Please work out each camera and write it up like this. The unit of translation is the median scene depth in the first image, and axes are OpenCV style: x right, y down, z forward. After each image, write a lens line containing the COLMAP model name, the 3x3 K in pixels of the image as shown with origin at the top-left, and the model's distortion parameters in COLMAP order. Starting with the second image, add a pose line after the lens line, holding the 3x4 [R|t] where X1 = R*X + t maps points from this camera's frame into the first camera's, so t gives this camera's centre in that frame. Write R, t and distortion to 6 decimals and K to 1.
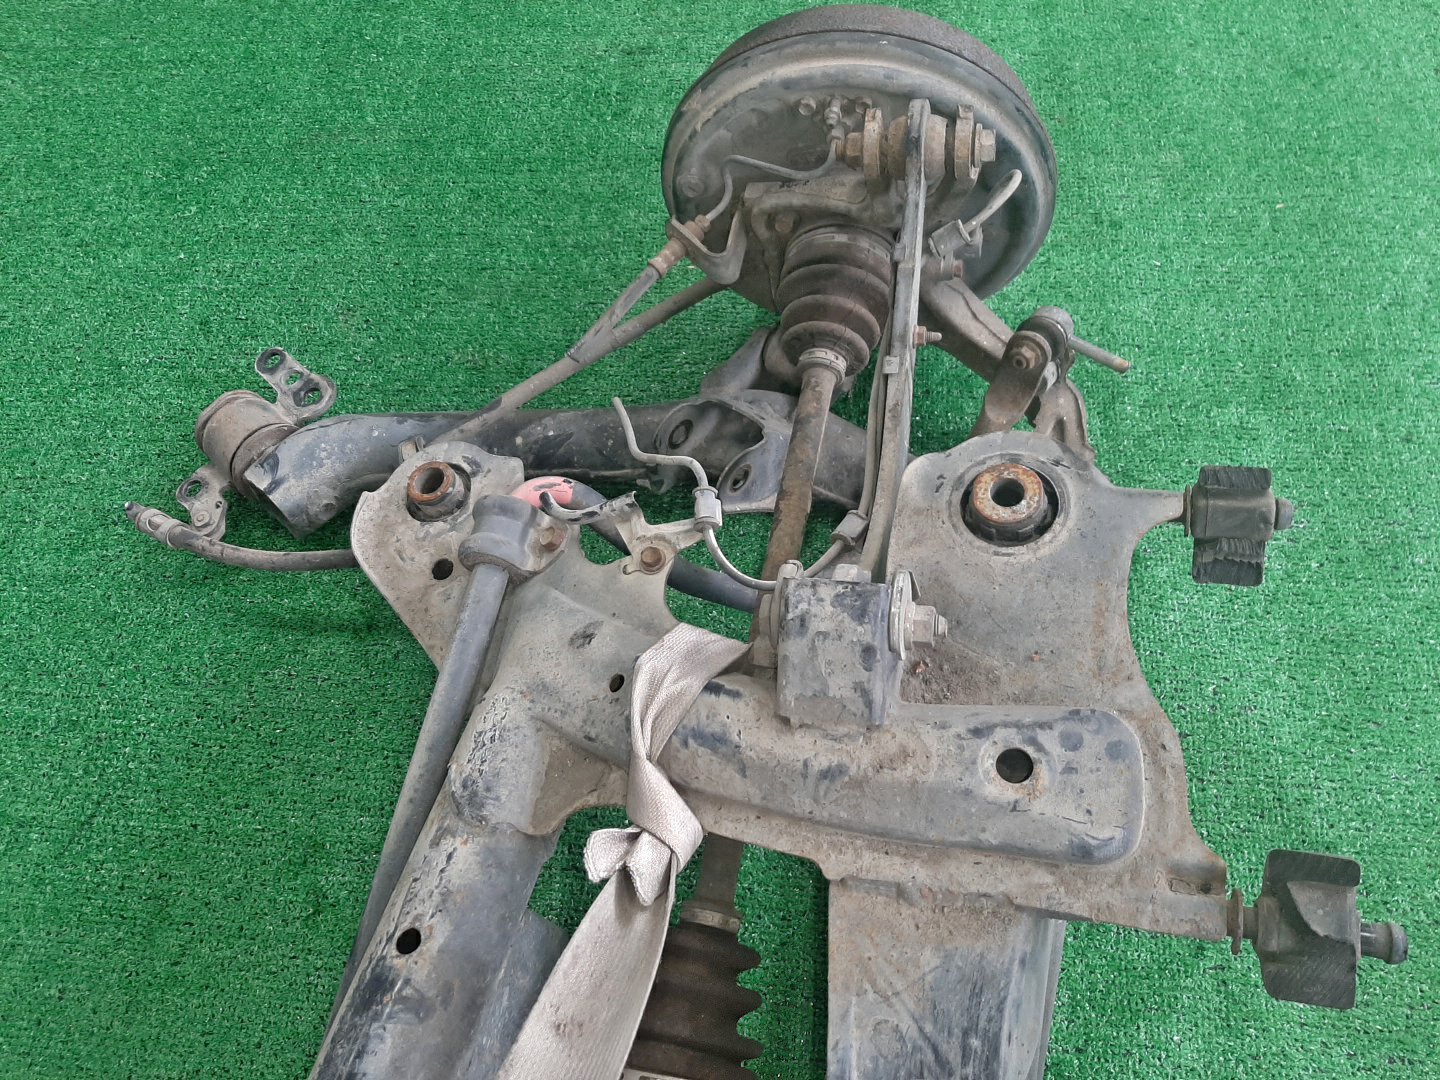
lens RADIAL K [[1108.0, 0, 729.7], [0, 1108.0, 534.5], [0, 0, 1]] dist [0.077594, -0.145132]
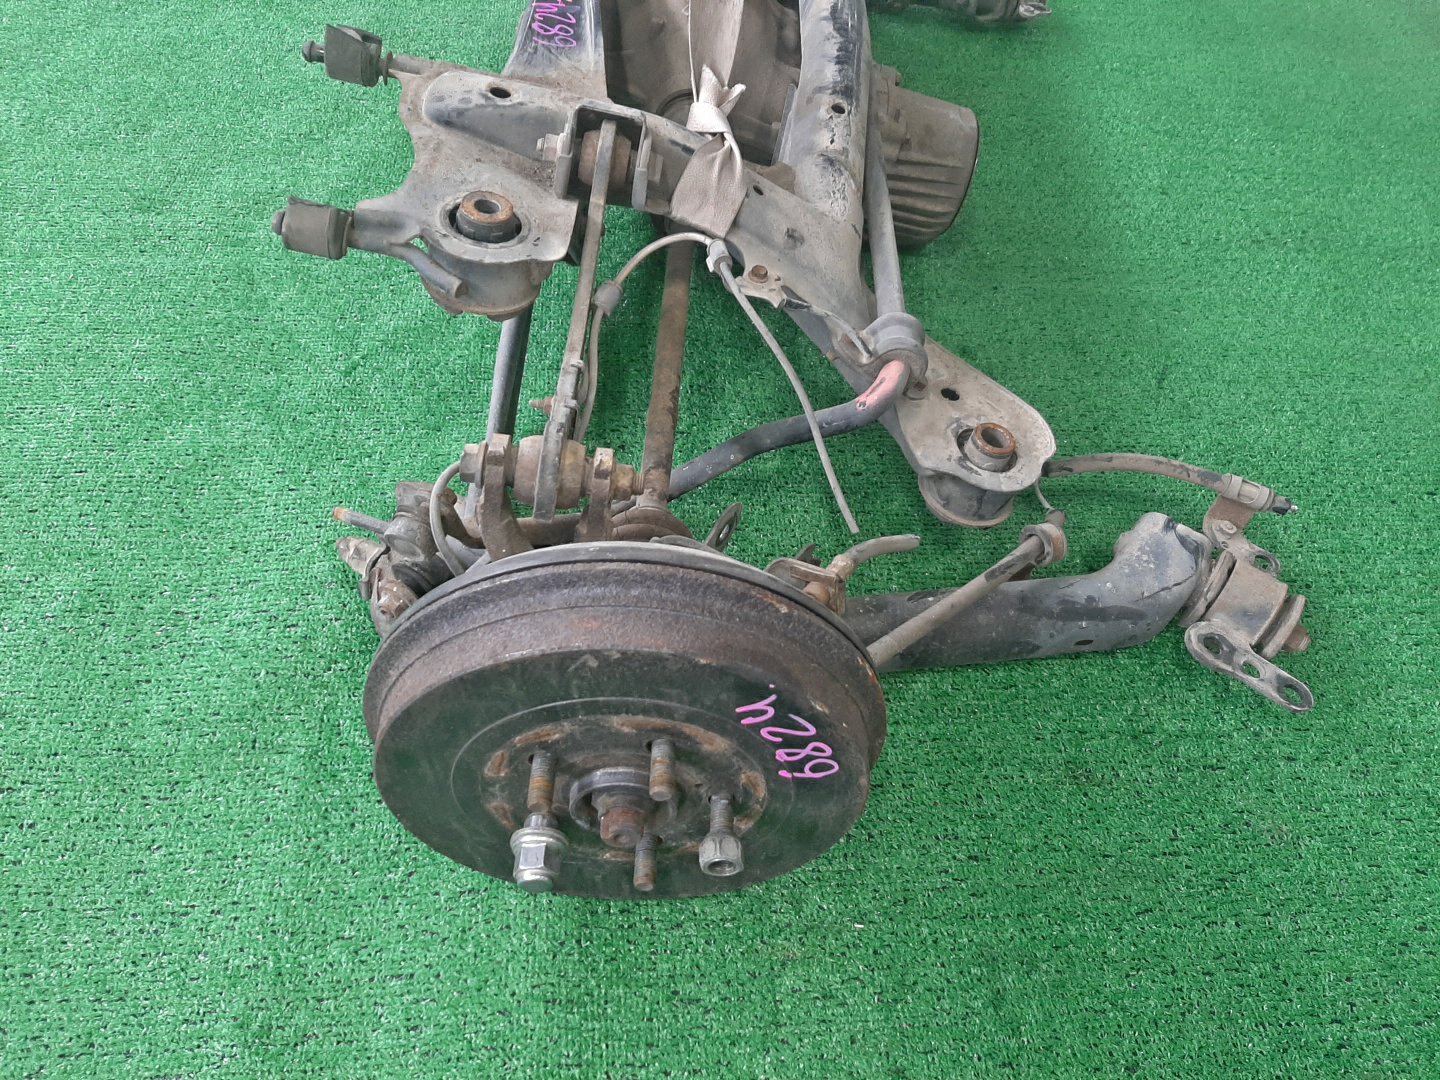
lens RADIAL K [[1108.0, 0, 729.7], [0, 1108.0, 534.5], [0, 0, 1]] dist [0.077594, -0.145132]
pose [[-0.986368, 0.138677, -0.088588, 0.109128], [-0.133944, -0.363863, 0.921772, -1.167854], [0.095594, 0.921071, 0.377477, 0.712401]]
